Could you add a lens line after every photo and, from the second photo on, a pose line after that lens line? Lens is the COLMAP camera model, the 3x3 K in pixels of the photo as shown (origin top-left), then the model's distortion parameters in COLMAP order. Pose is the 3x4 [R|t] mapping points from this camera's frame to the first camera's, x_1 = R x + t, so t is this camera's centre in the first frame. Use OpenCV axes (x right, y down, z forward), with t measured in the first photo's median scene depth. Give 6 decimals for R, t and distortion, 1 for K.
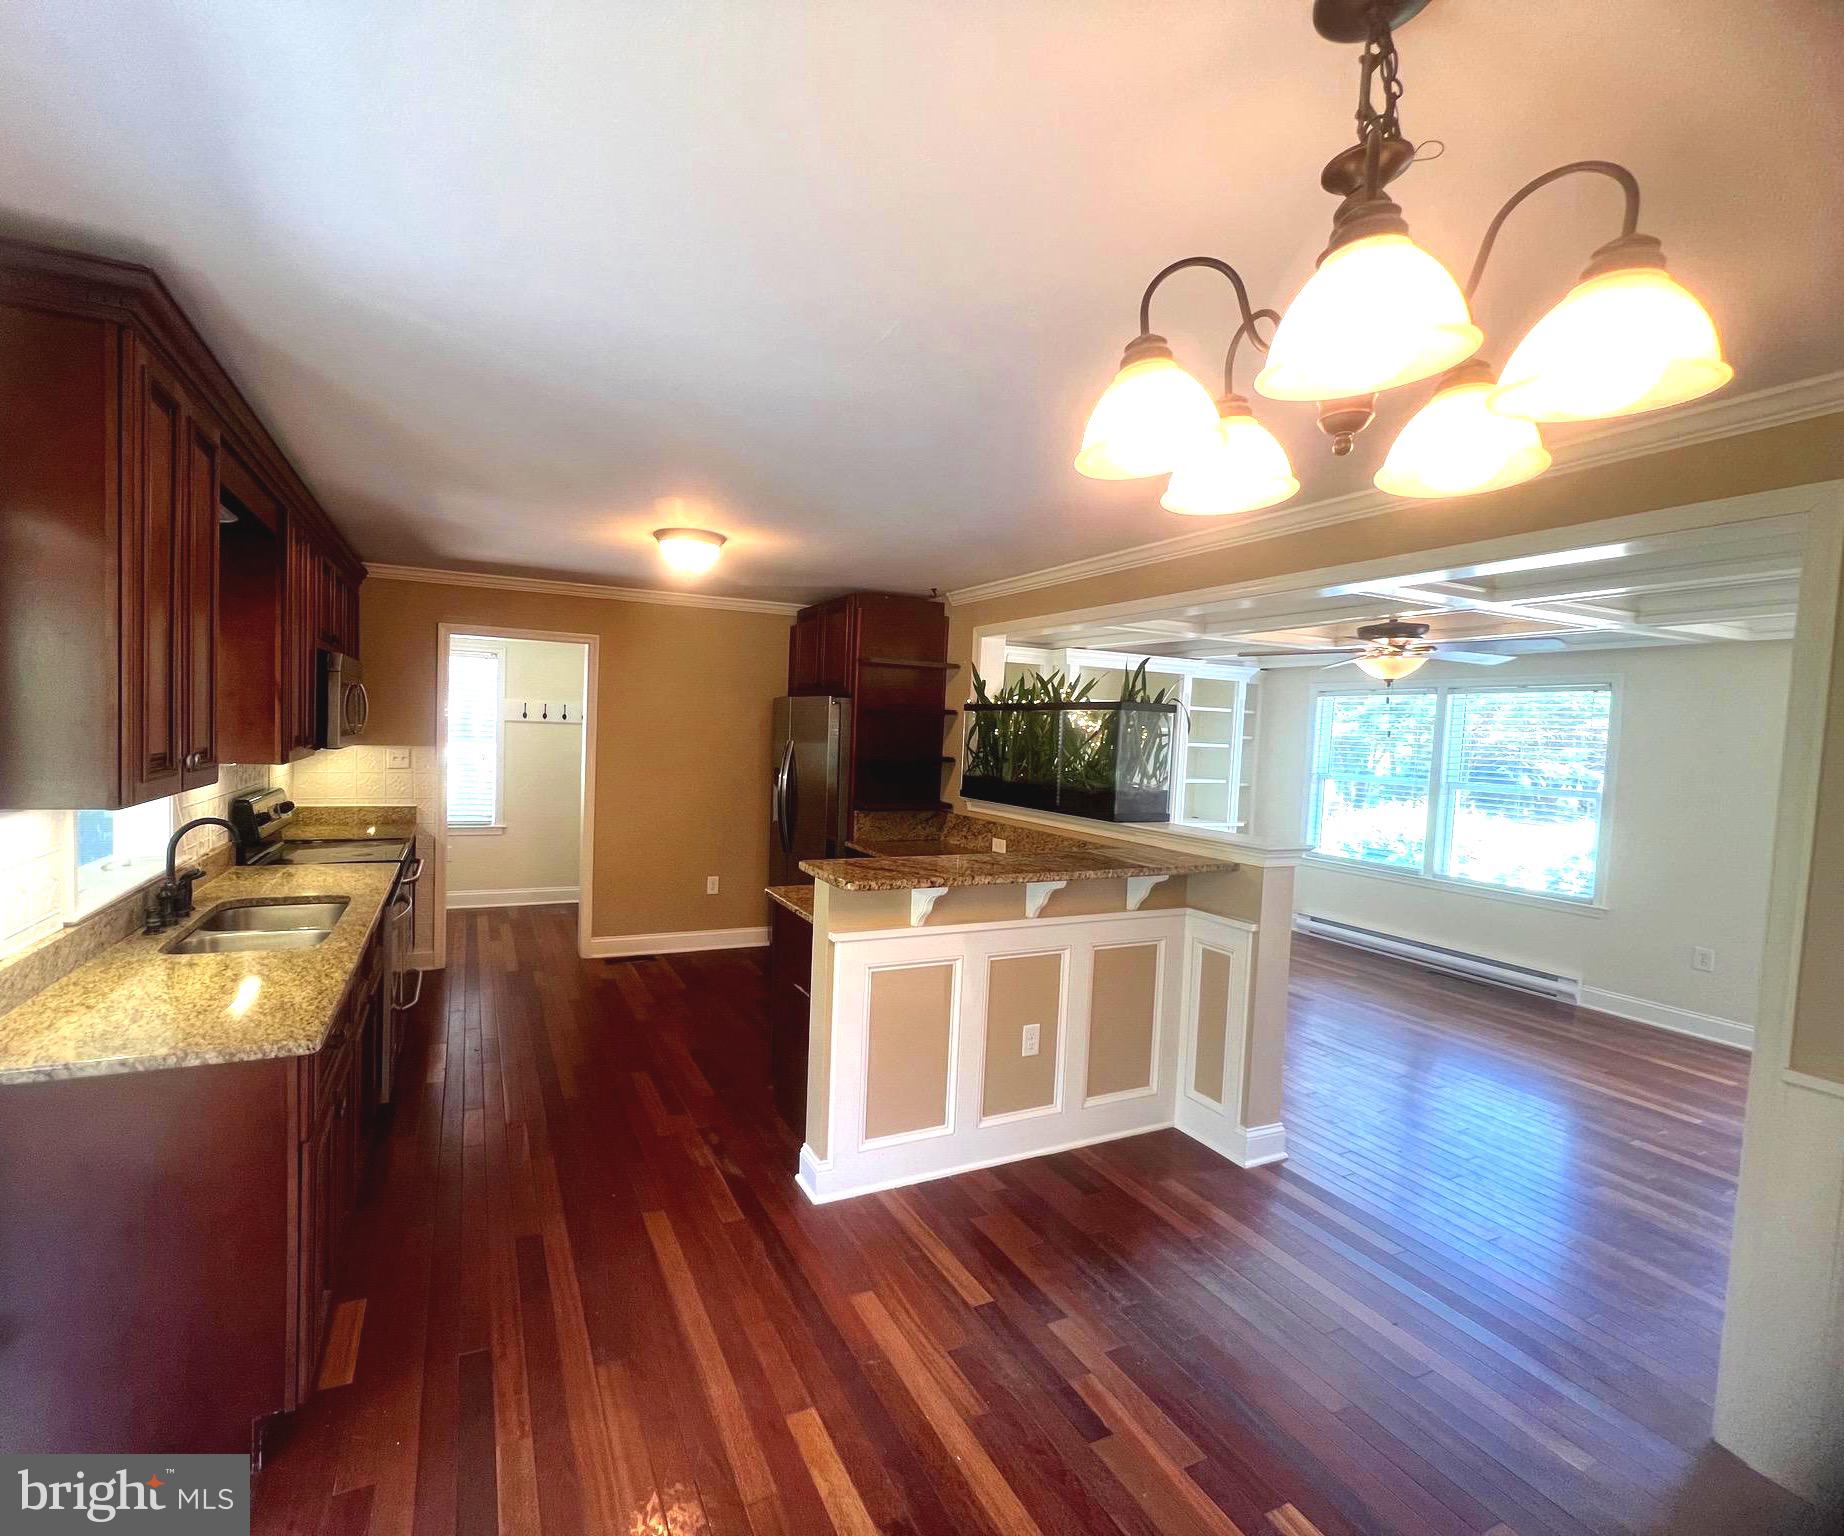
lens RADIAL K [[822.0, 0, 822.3], [0, 822.0, 768.6], [0, 0, 1]] dist [-0.001721, 0.000475]
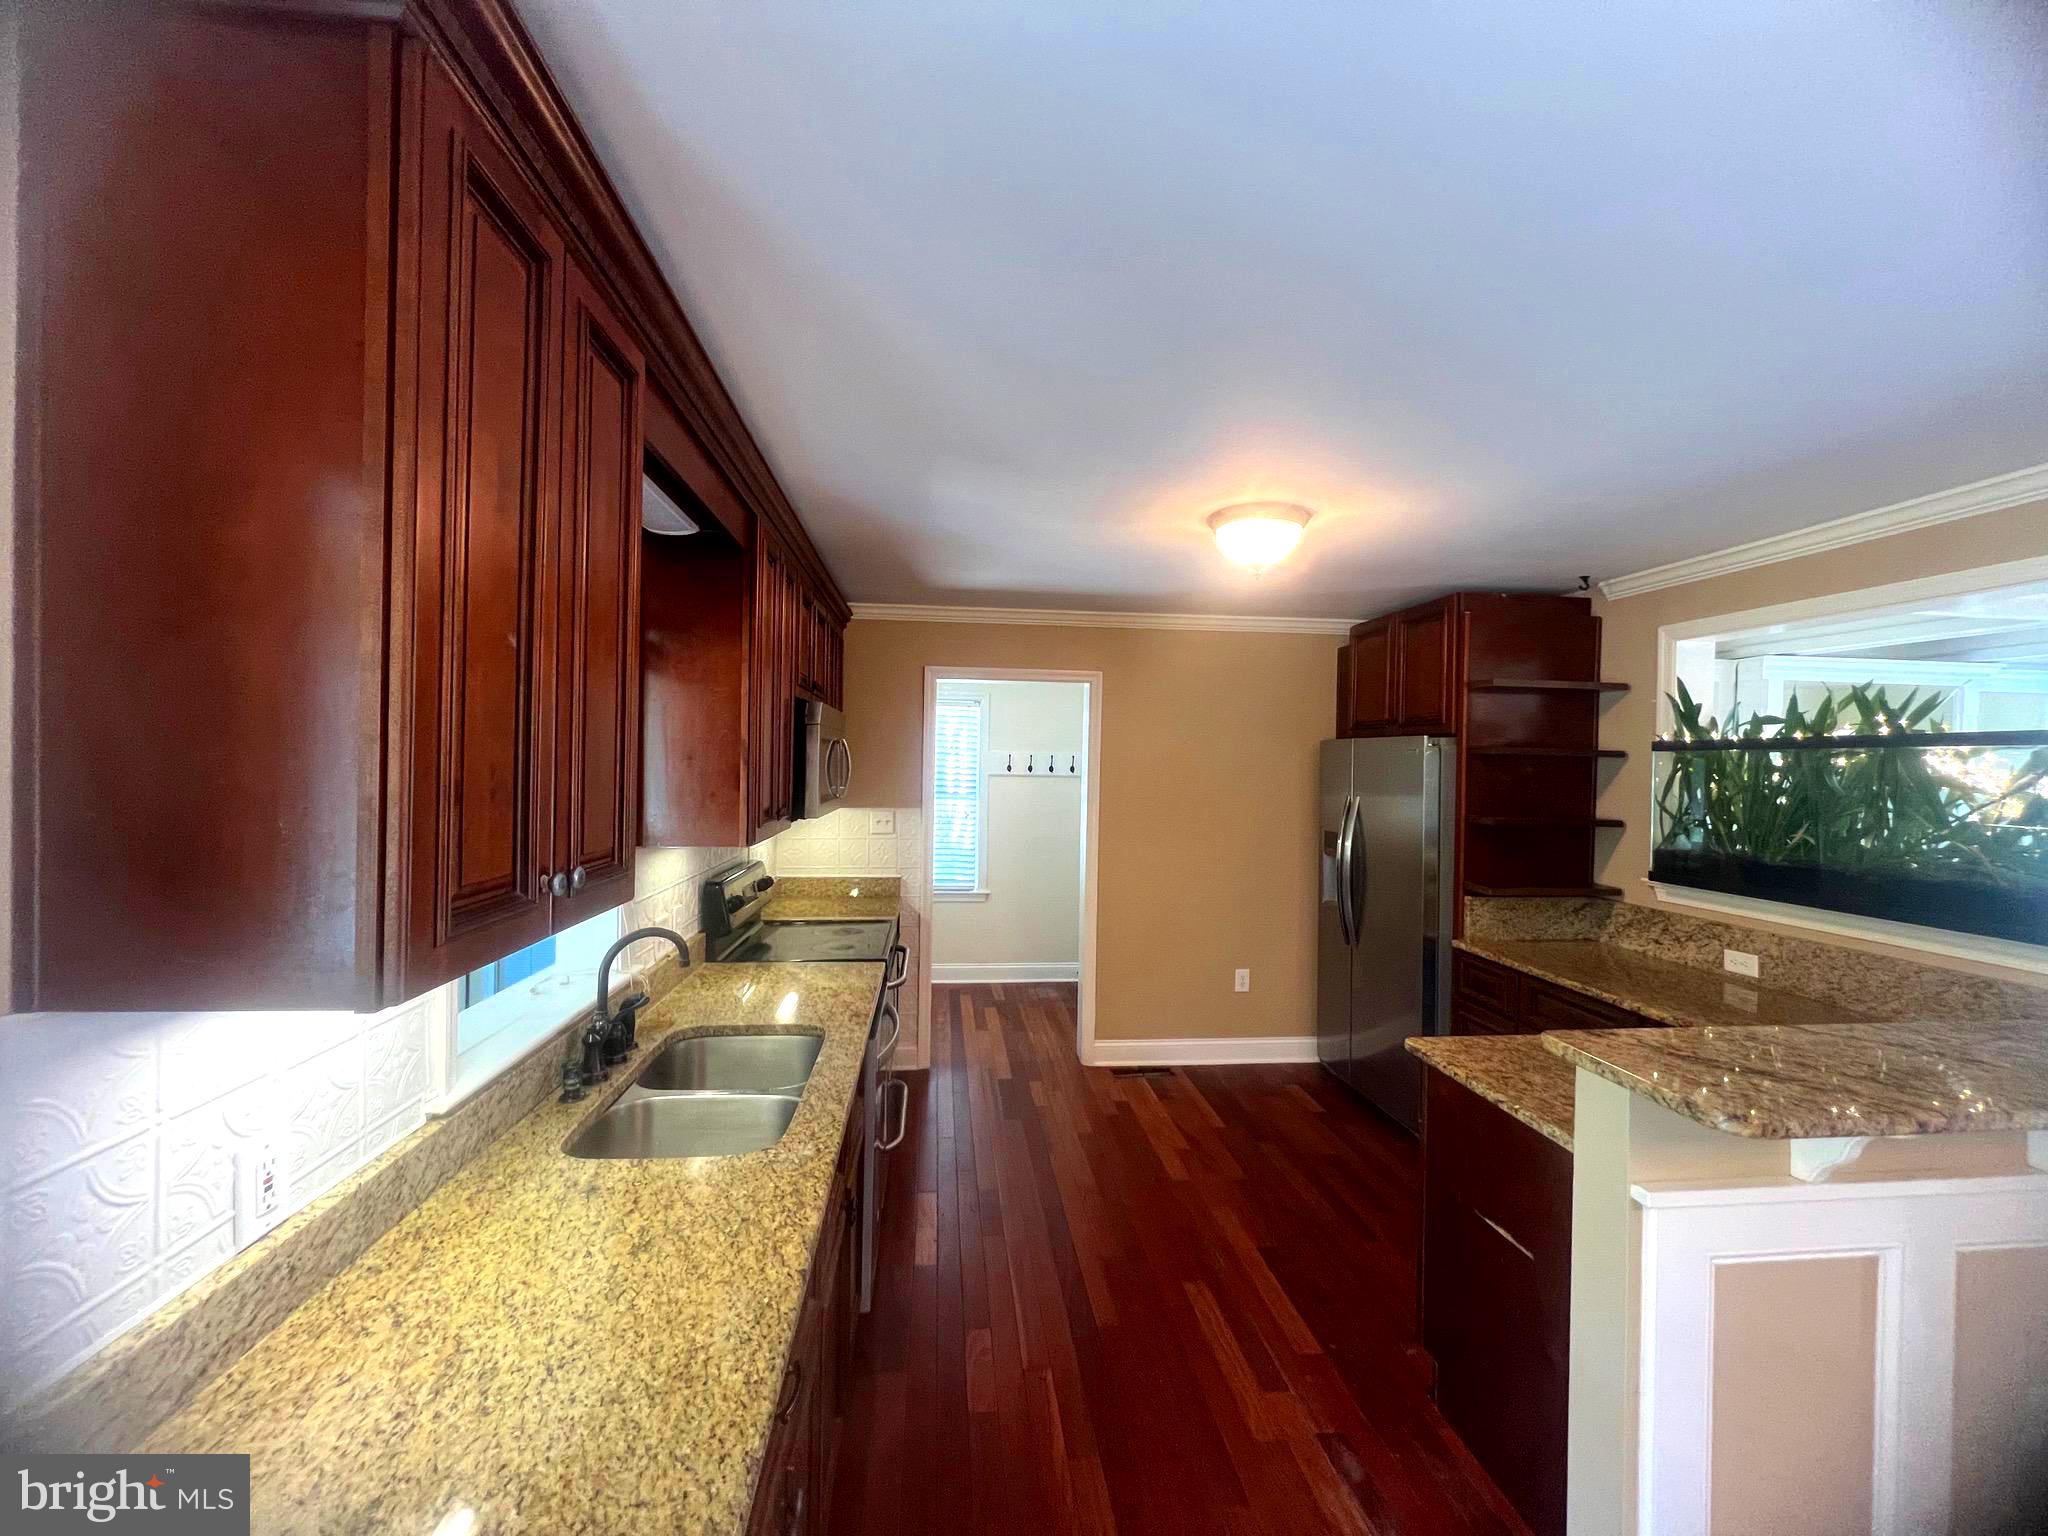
lens RADIAL K [[815.2, 0, 1024.0], [0, 815.2, 768.0], [0, 0, 1]] dist [-0.001184, -0.000139]
pose [[0.955339, -0.019823, -0.294846, -0.125881], [0.003575, 0.998450, -0.055544, -0.023469], [0.295490, 0.052009, 0.953929, 0.234534]]
